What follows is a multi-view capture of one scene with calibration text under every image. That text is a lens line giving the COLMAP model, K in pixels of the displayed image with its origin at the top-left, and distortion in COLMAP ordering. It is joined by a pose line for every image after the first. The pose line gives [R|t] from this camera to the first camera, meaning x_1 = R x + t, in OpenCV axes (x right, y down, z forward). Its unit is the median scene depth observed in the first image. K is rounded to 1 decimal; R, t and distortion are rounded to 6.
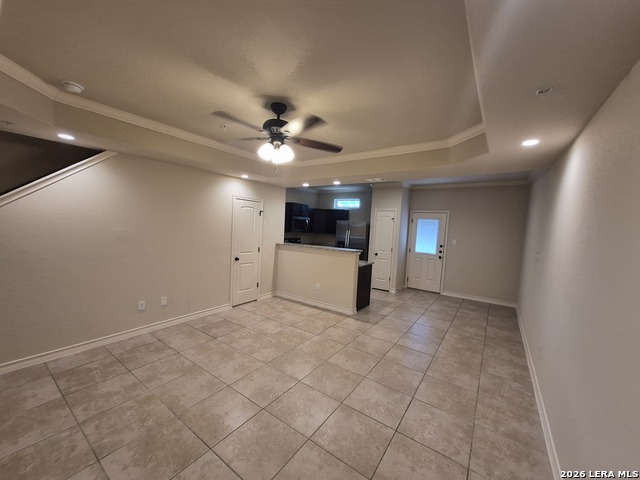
lens RADIAL K [[253.1, 0, 315.4], [0, 253.1, 243.1], [0, 0, 1]] dist [0.005491, 0.000112]
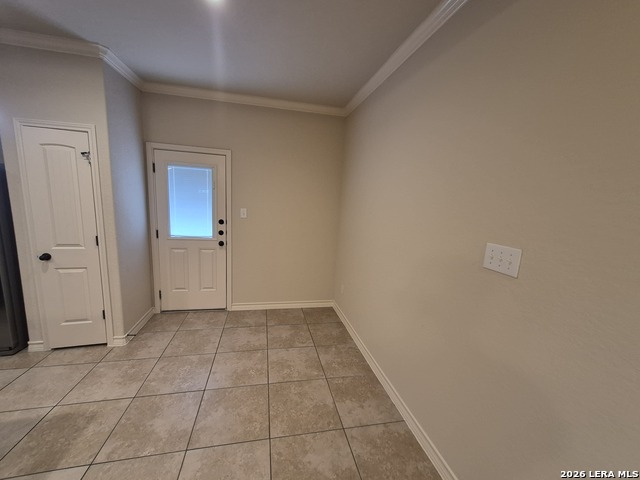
lens RADIAL K [[253.1, 0, 315.4], [0, 253.1, 243.1], [0, 0, 1]] dist [0.005491, 0.000112]
pose [[0.678133, -0.133281, 0.722753, 0.413961], [0.037026, 0.988366, 0.147522, -0.022268], [-0.734006, -0.073279, 0.675178, 0.847077]]
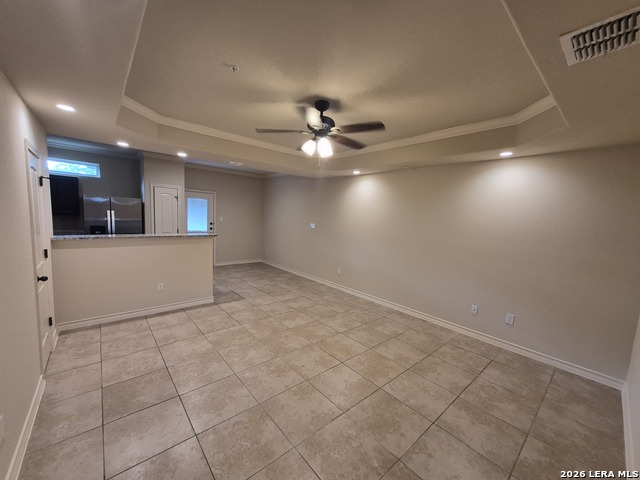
lens RADIAL K [[253.1, 0, 315.4], [0, 253.1, 243.1], [0, 0, 1]] dist [0.005491, 0.000112]
pose [[0.239867, -0.140230, 0.960624, -0.785832], [0.034002, 0.990119, 0.136046, -0.063622], [-0.970210, 0.000030, 0.242265, 0.475601]]
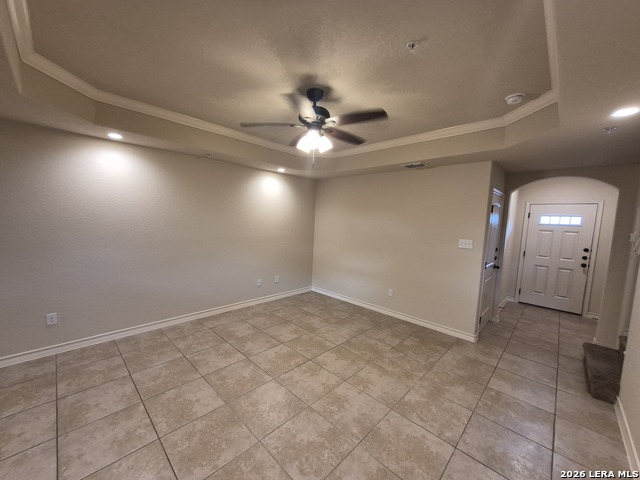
lens RADIAL K [[253.1, 0, 315.4], [0, 253.1, 243.1], [0, 0, 1]] dist [0.005491, 0.000112]
pose [[-0.985375, -0.095357, 0.141221, -0.206729], [-0.069430, 0.981523, 0.178304, -0.097132], [-0.155614, 0.165891, -0.973789, 1.247414]]
